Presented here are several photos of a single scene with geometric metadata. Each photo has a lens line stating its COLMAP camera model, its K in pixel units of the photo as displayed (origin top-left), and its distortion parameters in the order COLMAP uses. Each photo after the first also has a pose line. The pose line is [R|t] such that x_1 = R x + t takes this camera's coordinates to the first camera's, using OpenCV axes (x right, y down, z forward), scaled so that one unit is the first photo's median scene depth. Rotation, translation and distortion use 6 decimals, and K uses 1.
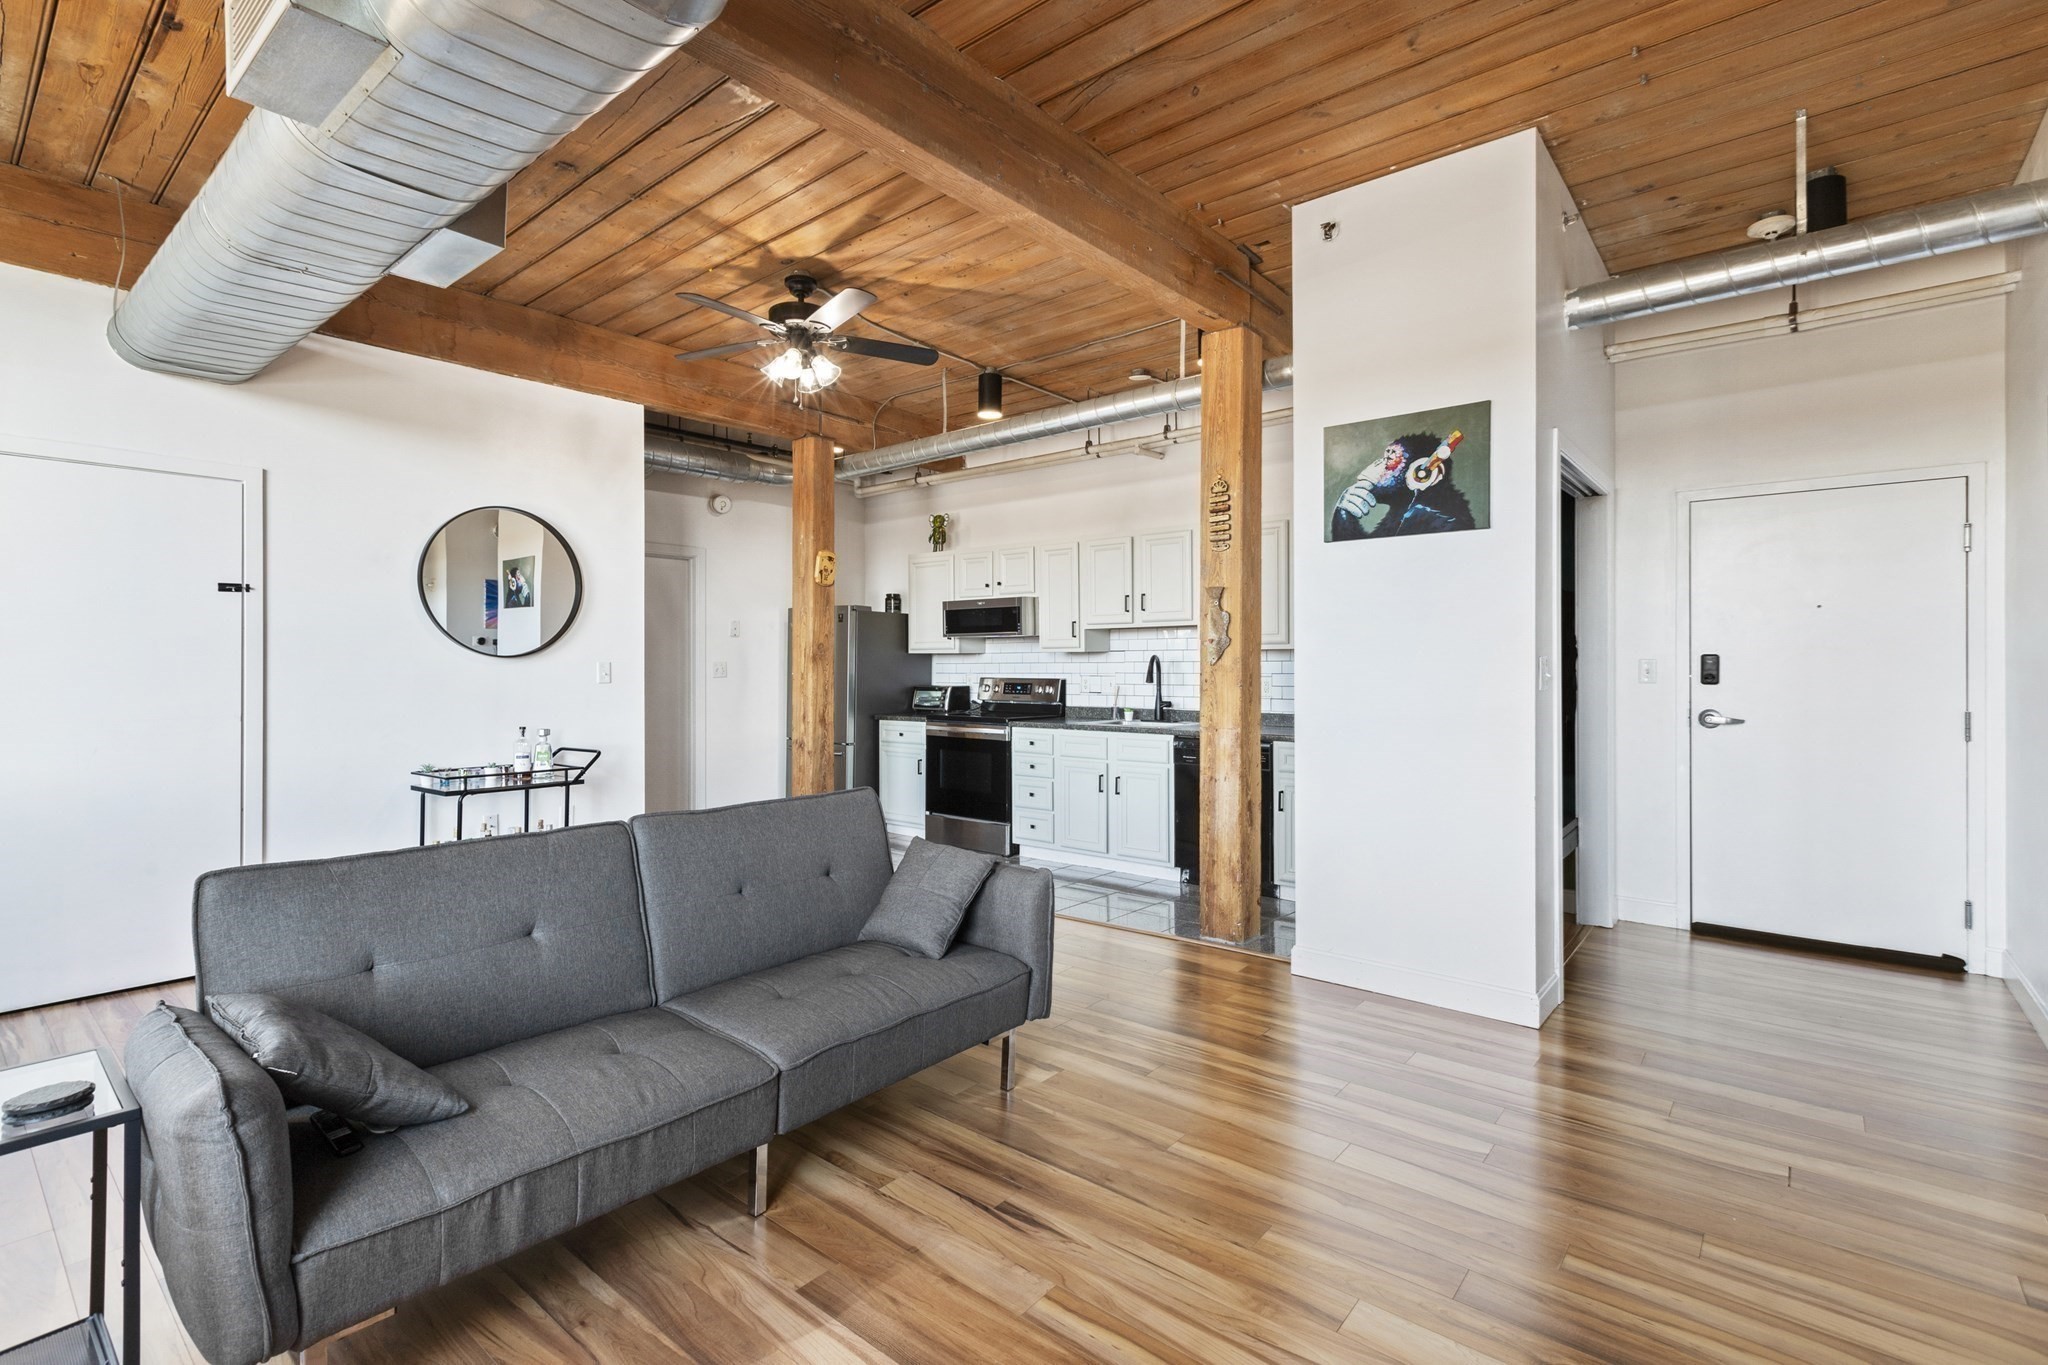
lens RADIAL K [[929.8, 0, 1027.3], [0, 929.8, 664.5], [0, 0, 1]] dist [0.003140, -0.000888]
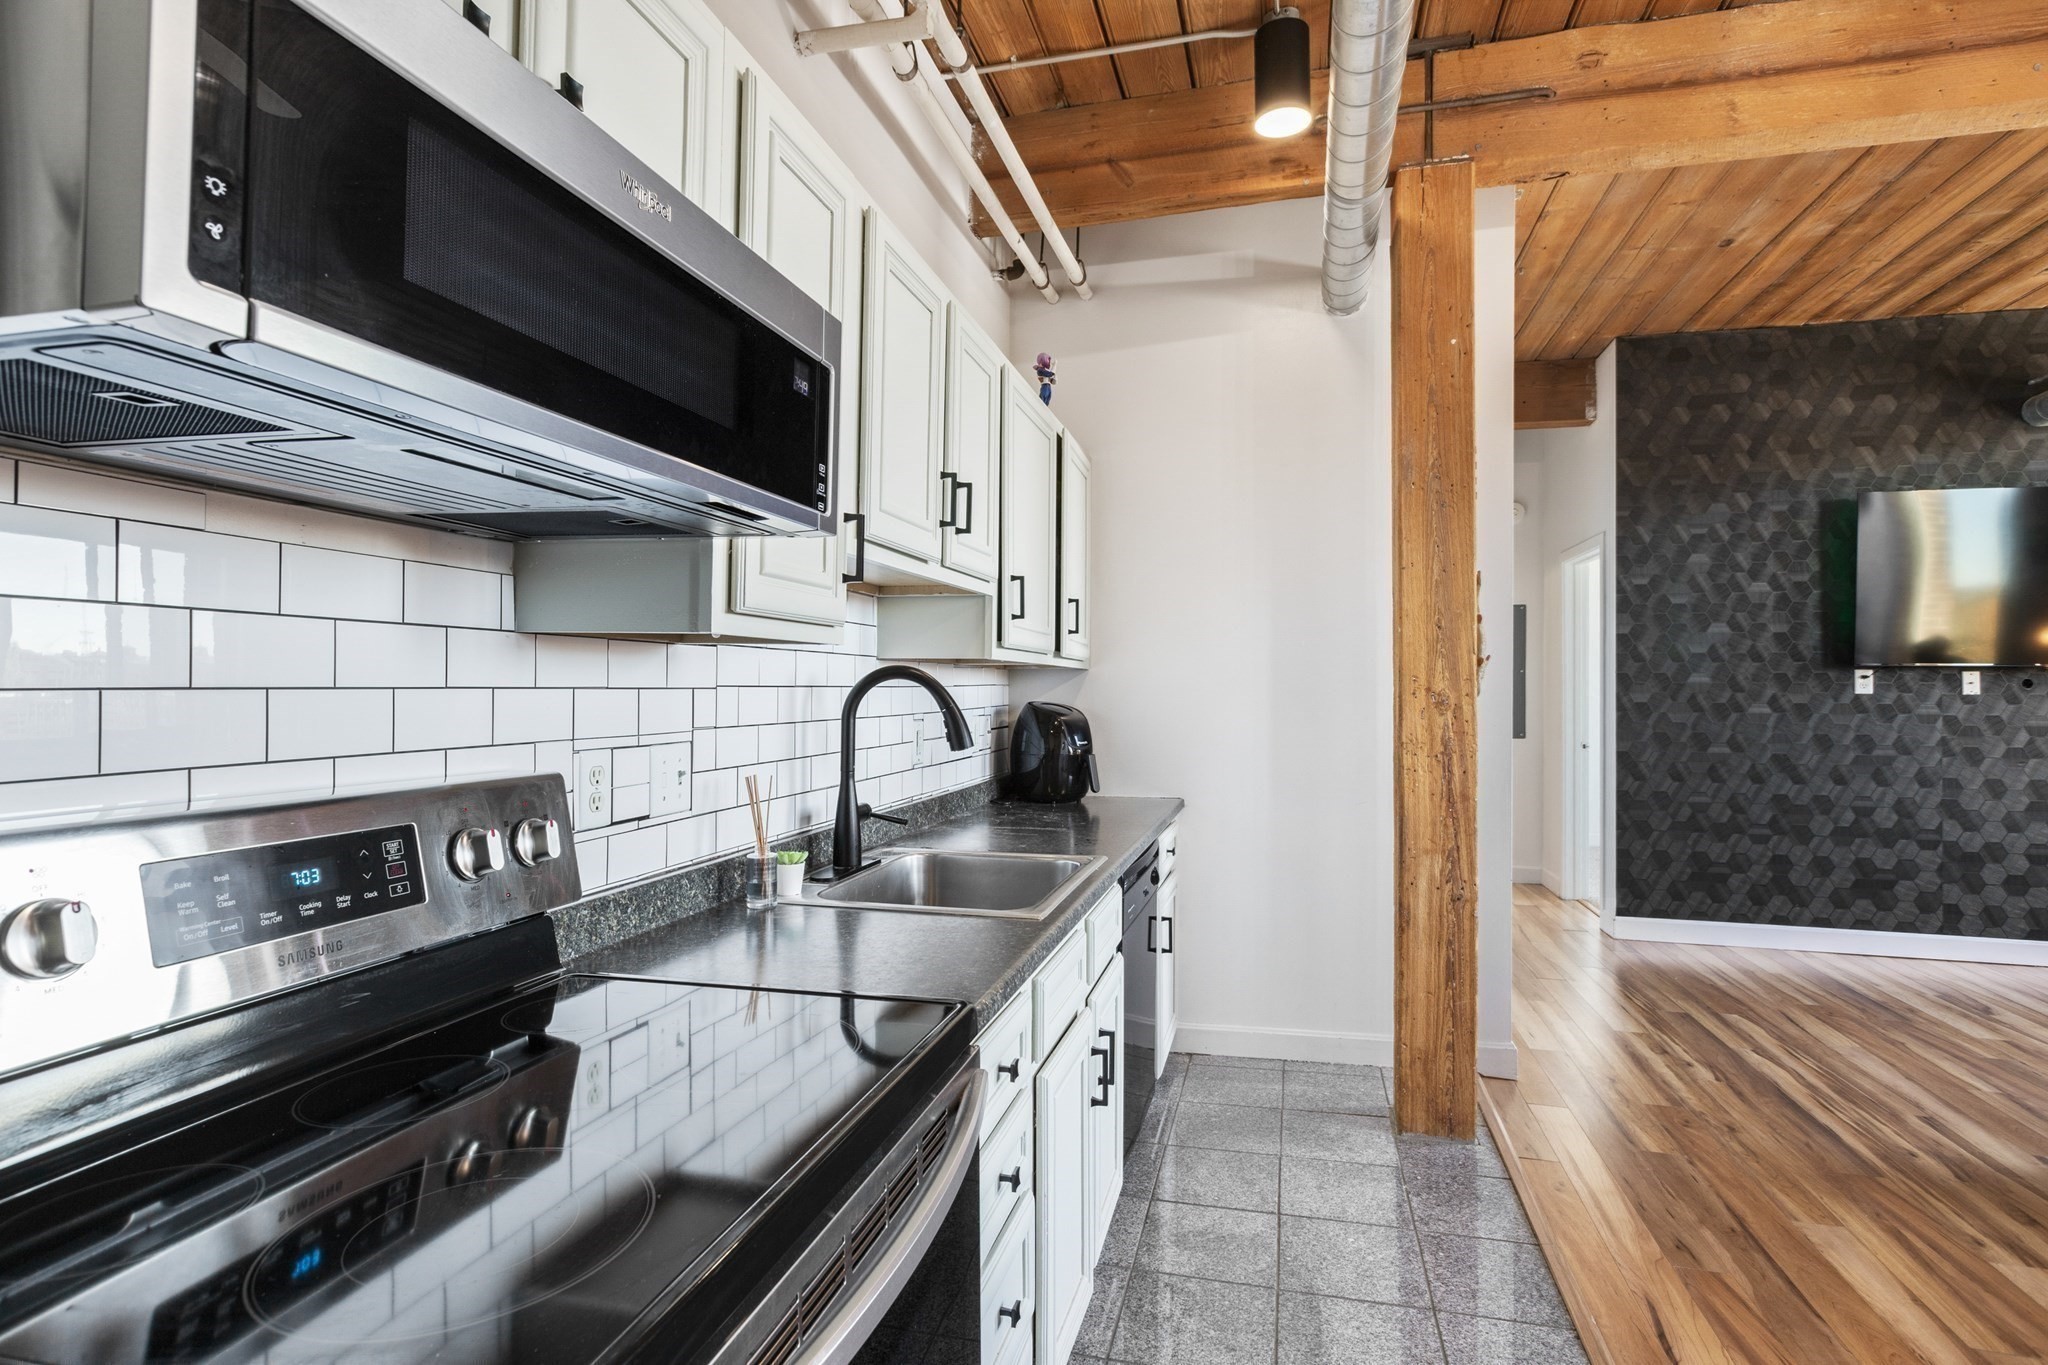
lens RADIAL K [[1010.5, 0, 1024.0], [0, 1010.5, 680.4], [0, 0, 1]] dist [-0.004116, -0.001526]
pose [[-0.422218, 0.007972, 0.906459, -0.236237], [-0.002327, 0.999949, -0.009878, -0.001903], [-0.906491, -0.006280, -0.422178, 1.263831]]
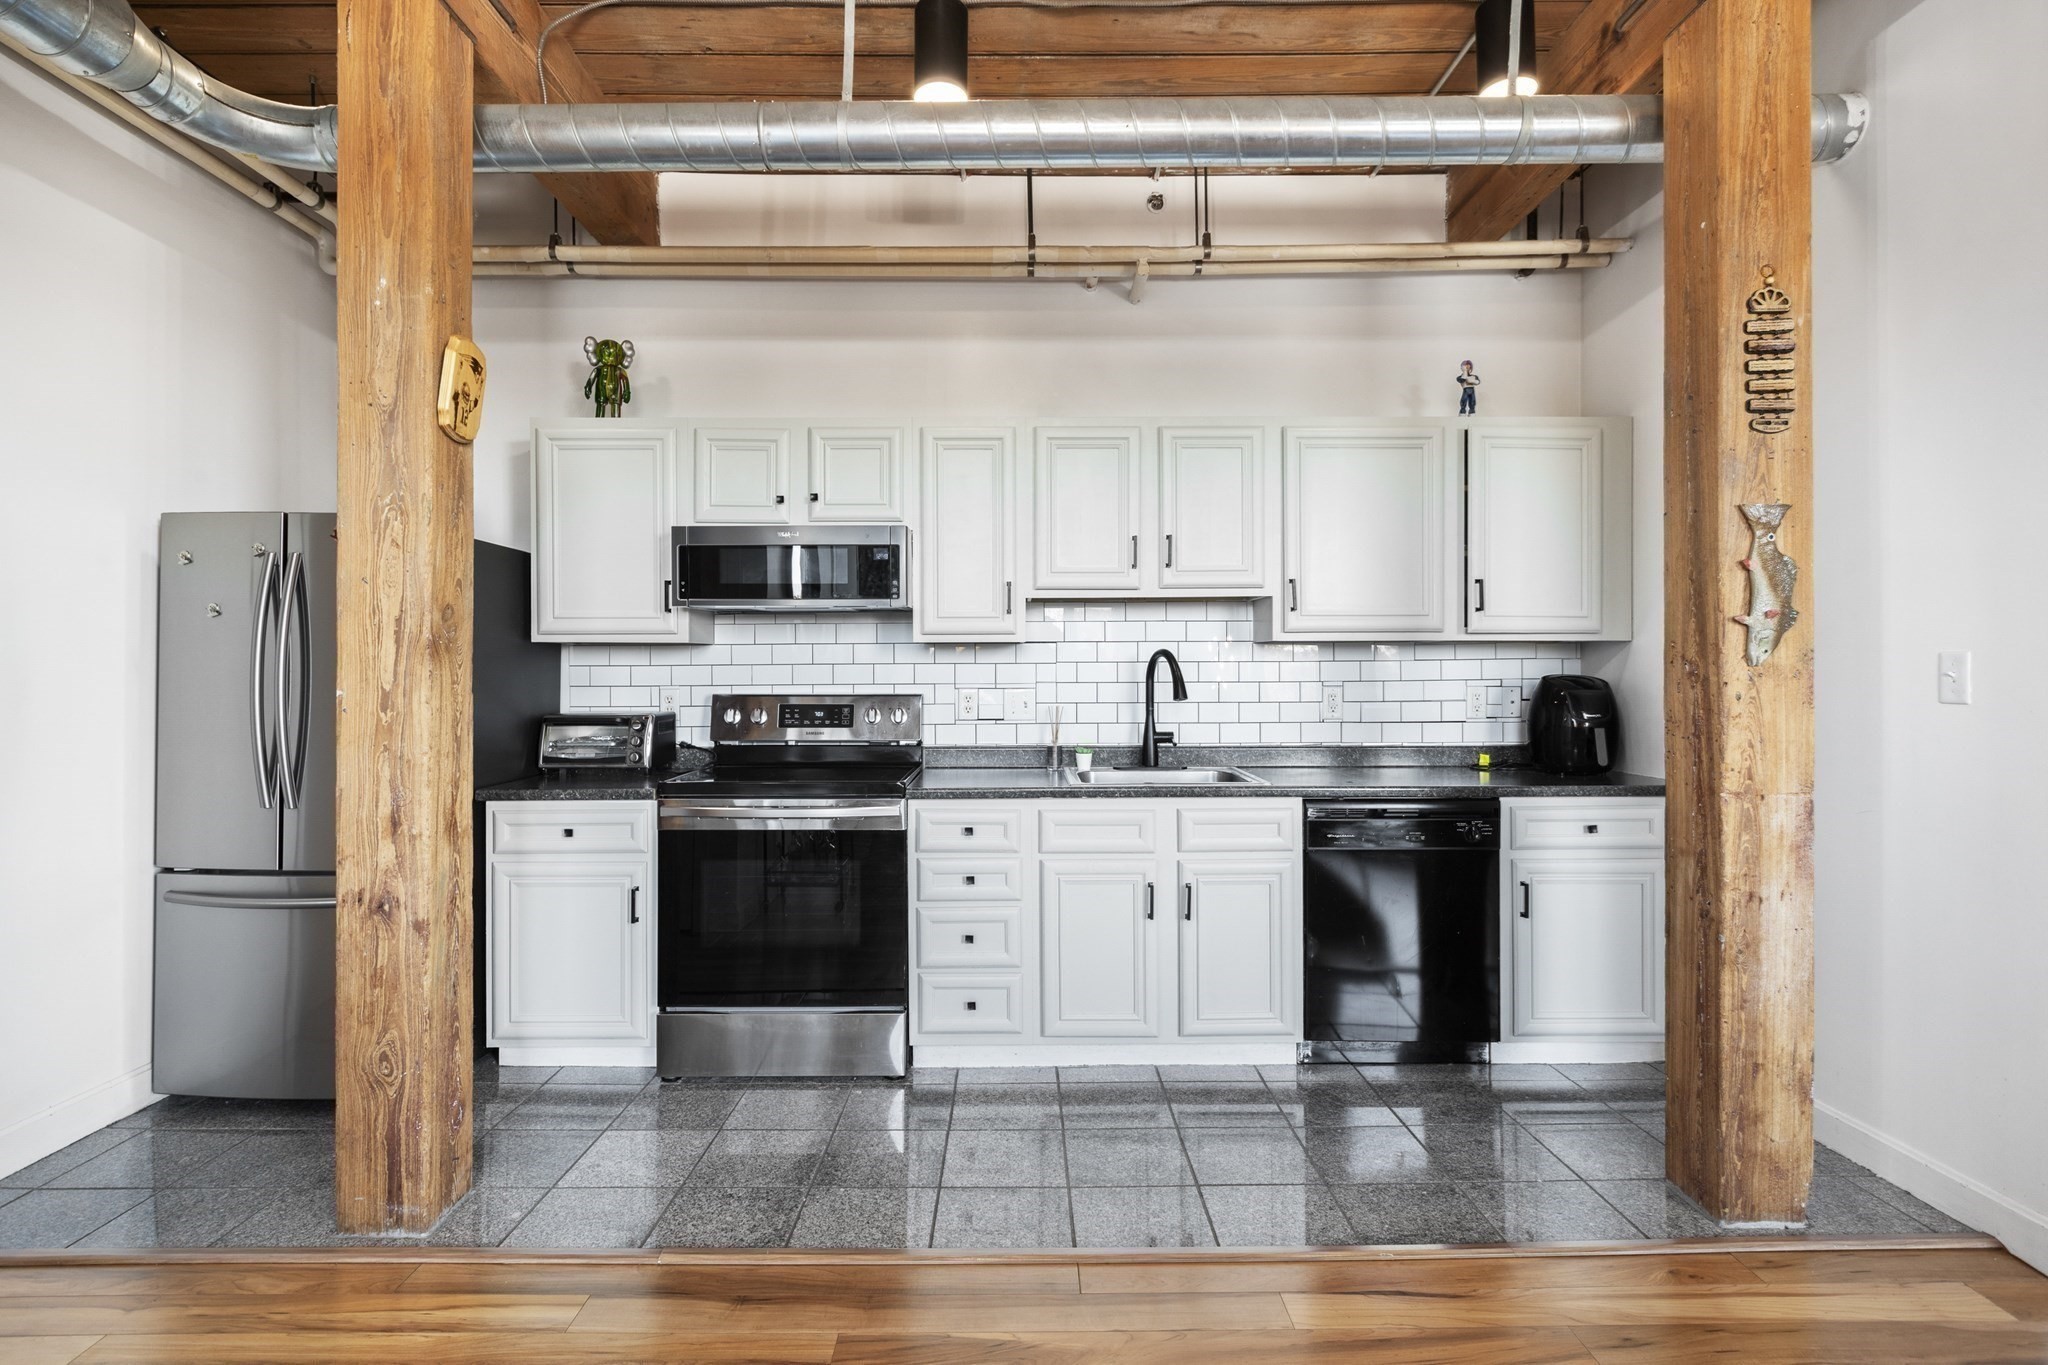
lens RADIAL K [[977.9, 0, 1021.1], [0, 977.9, 673.4], [0, 0, 1]] dist [-0.004616, -0.002050]
pose [[0.768231, -0.002681, 0.640167, -0.341486], [0.001006, 0.999995, 0.002982, 0.002707], [-0.640172, -0.001647, 0.768230, 0.689414]]
